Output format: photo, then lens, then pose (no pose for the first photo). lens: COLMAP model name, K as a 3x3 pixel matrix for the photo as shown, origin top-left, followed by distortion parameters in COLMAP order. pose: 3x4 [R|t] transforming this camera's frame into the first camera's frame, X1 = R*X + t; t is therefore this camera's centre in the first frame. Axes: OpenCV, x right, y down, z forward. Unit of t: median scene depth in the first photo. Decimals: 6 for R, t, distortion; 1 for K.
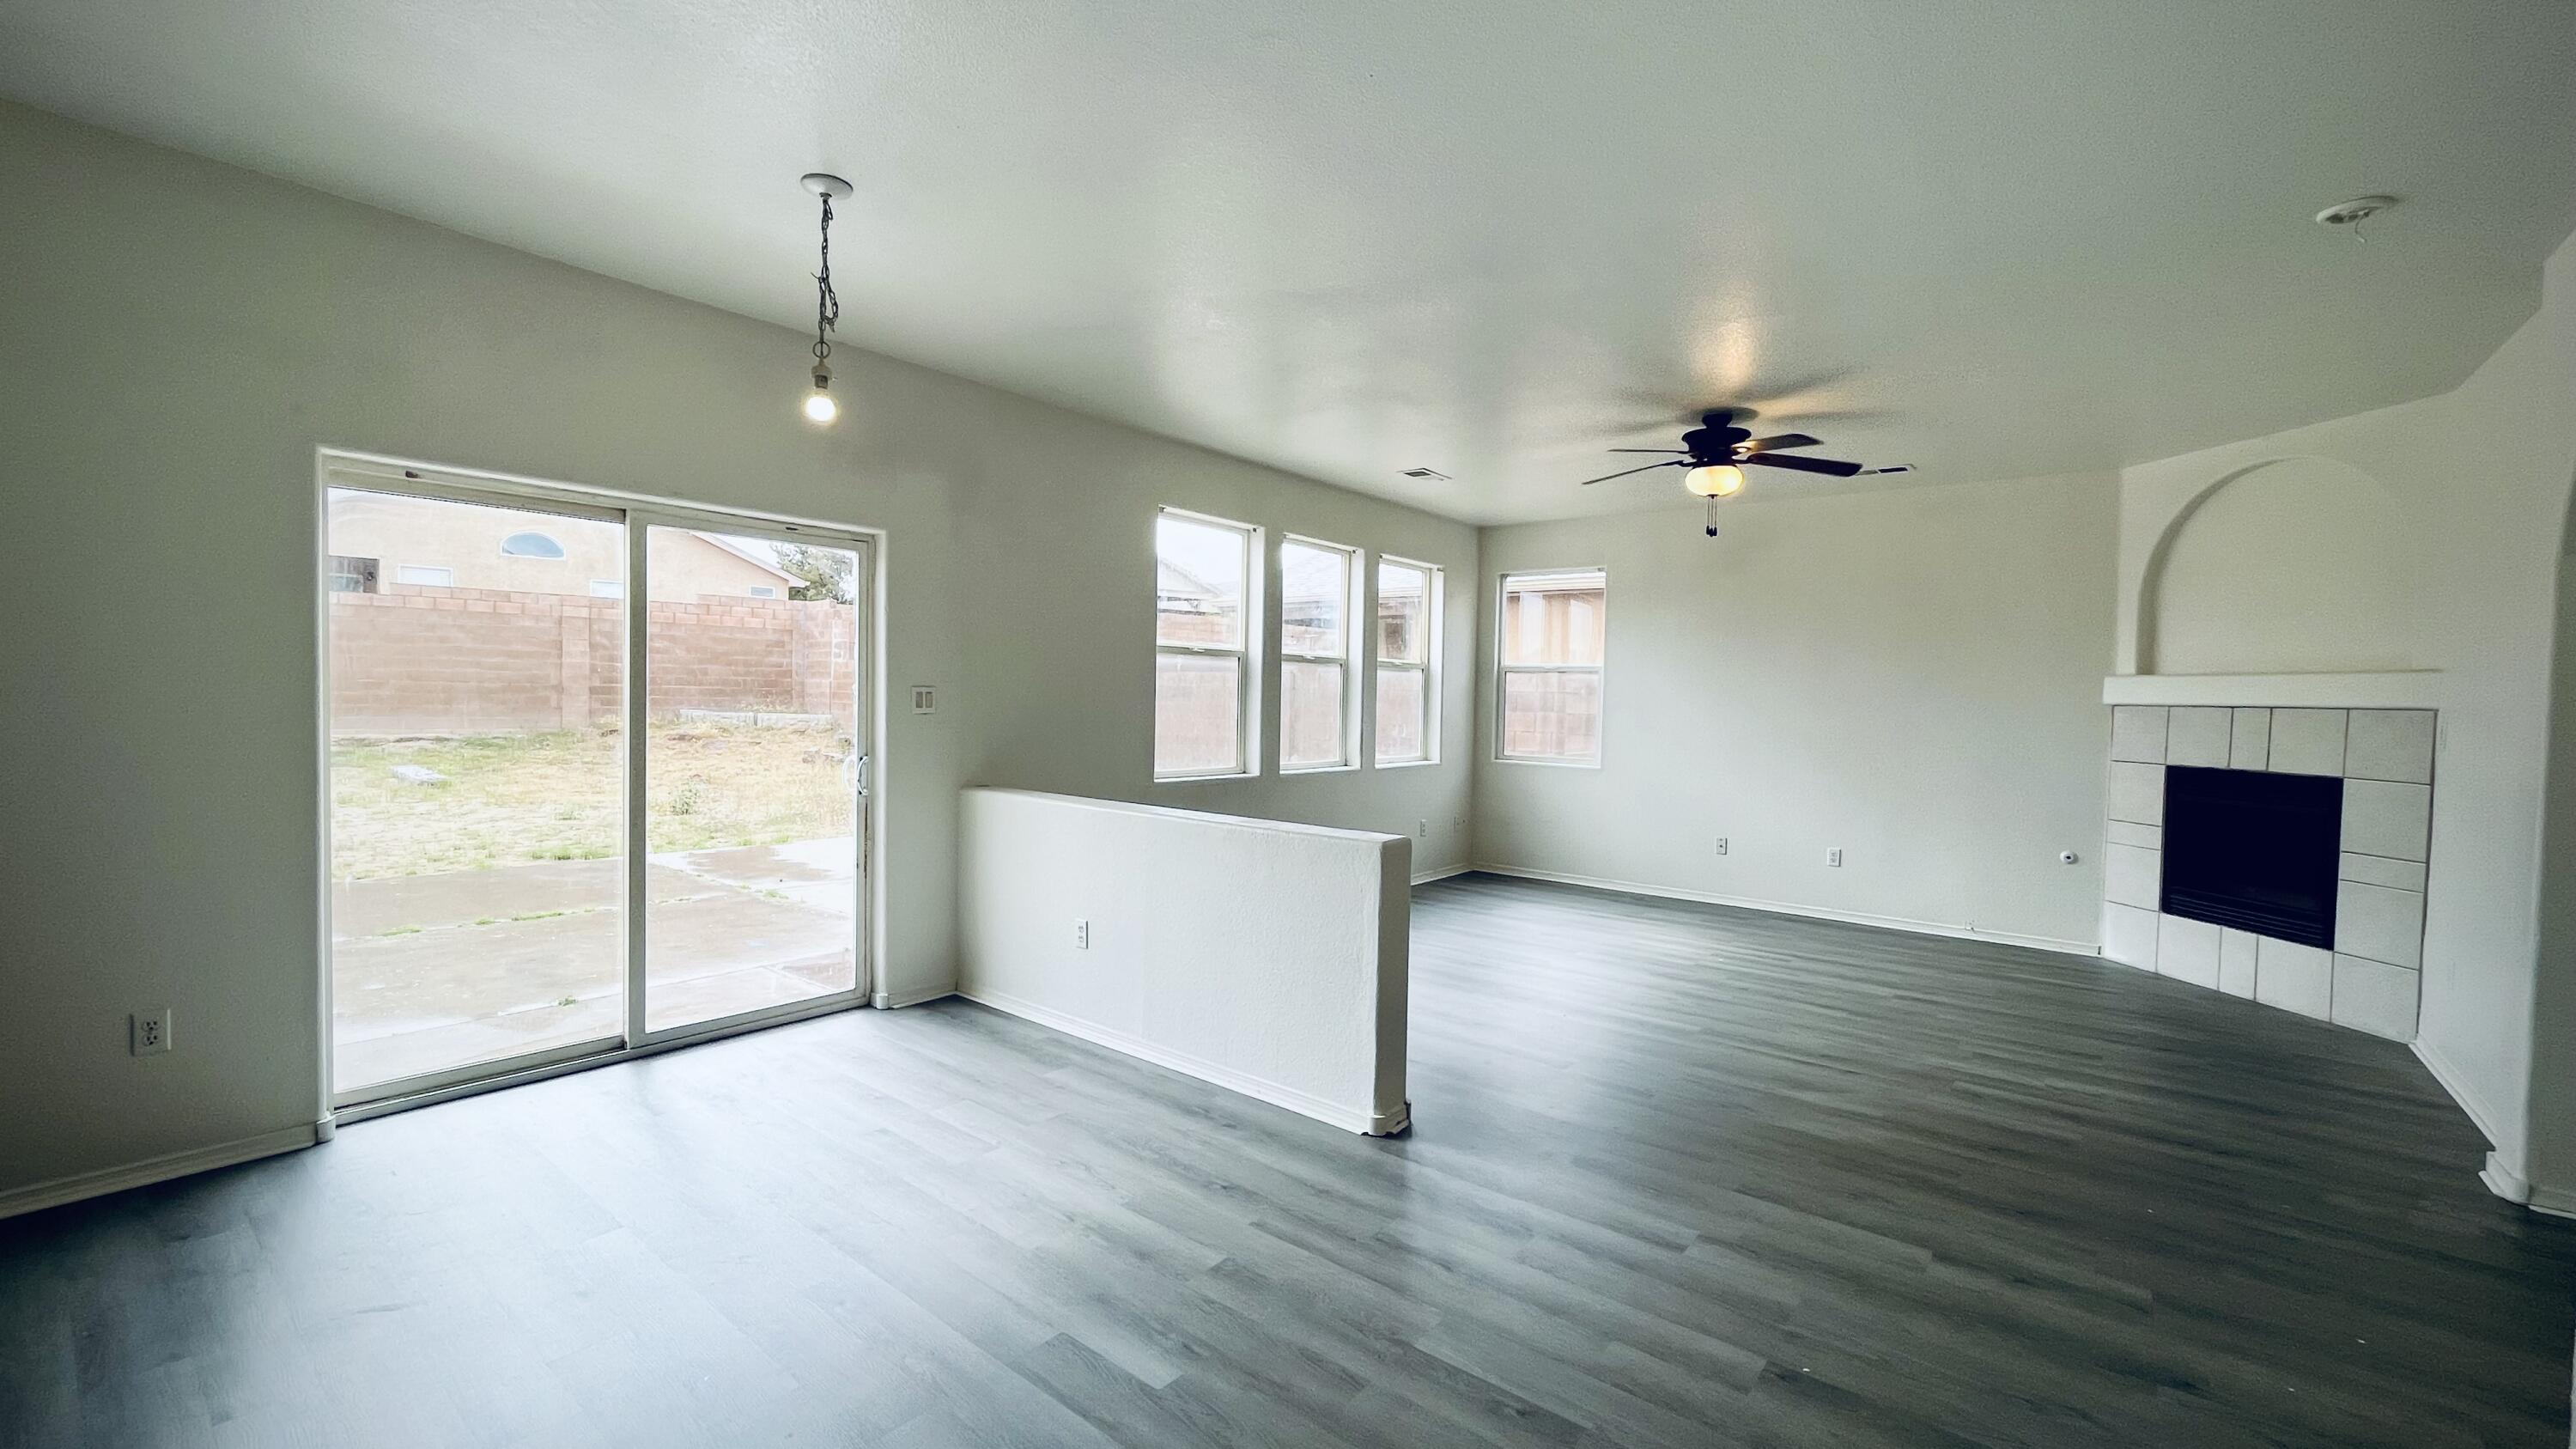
lens RADIAL K [[1027.0, 0, 1281.4], [0, 1027.0, 729.4], [0, 0, 1]] dist [0.000647, -0.000034]
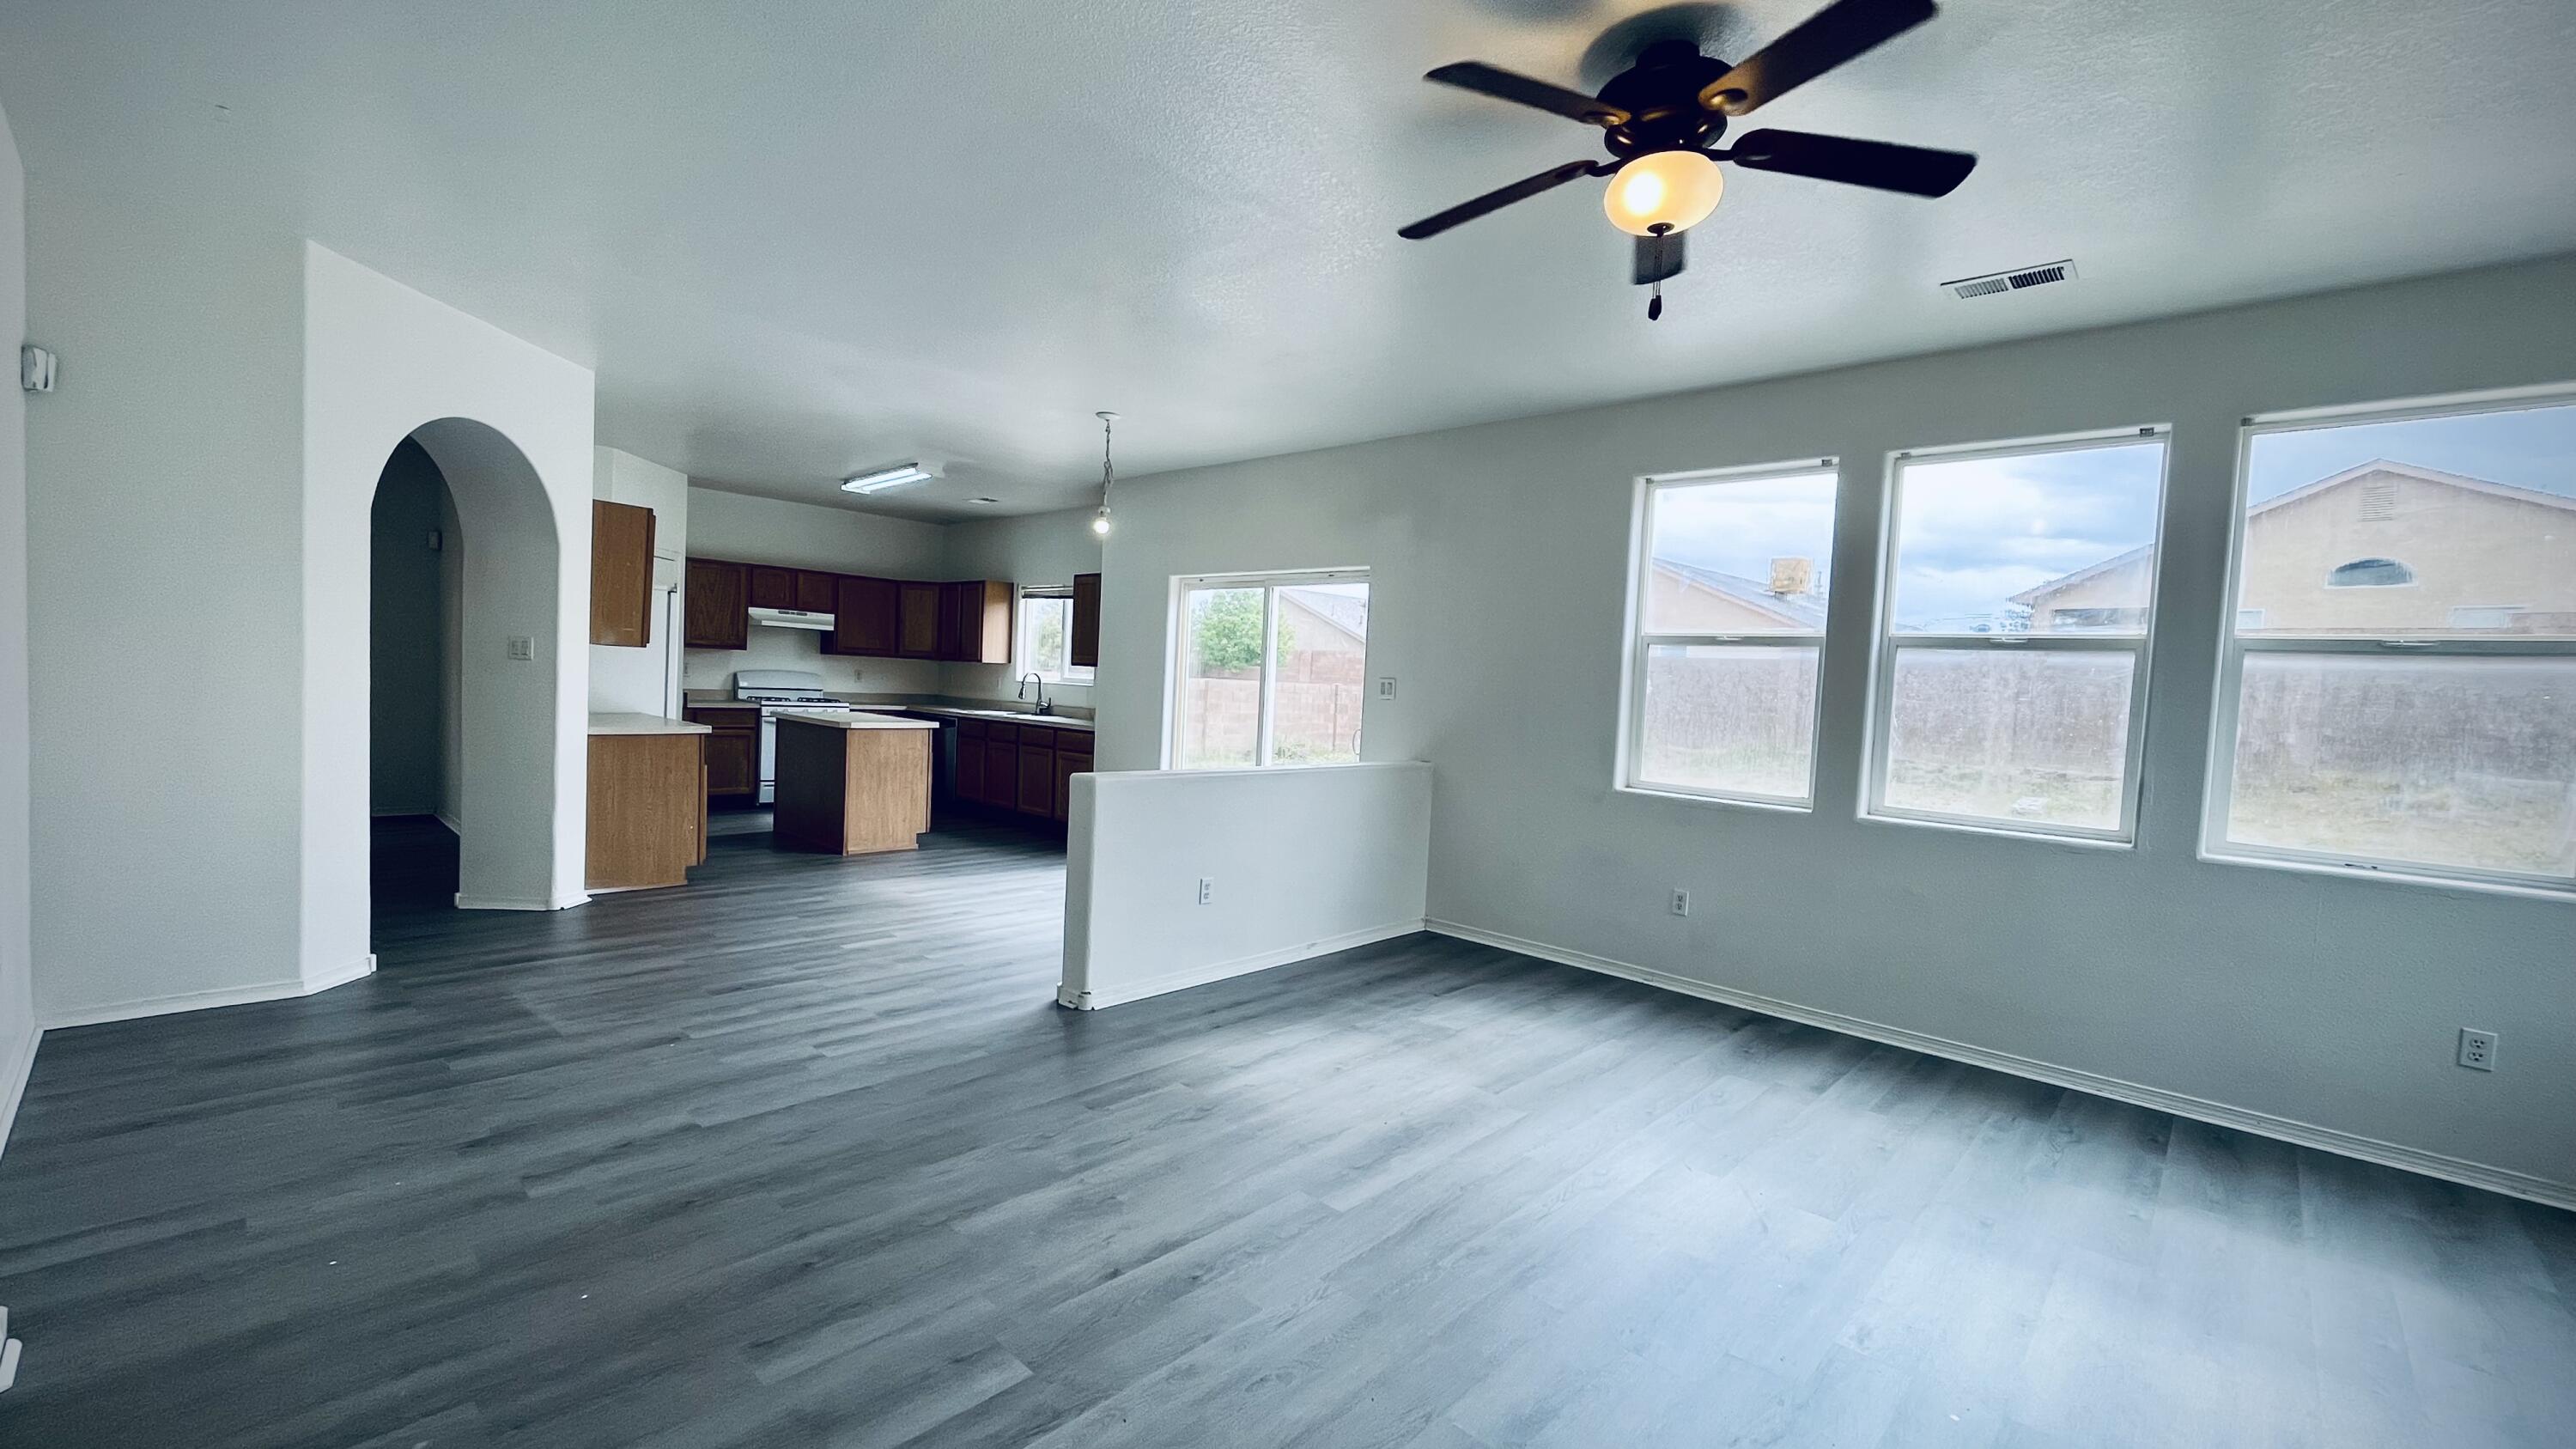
lens RADIAL K [[1027.0, 0, 1281.1], [0, 1027.0, 727.6], [0, 0, 1]] dist [0.000647, -0.000034]
pose [[-0.066092, 0.021532, -0.997581, 1.591451], [-0.081992, 0.996269, 0.026936, -0.004742], [0.994439, 0.083574, -0.064080, 1.558950]]
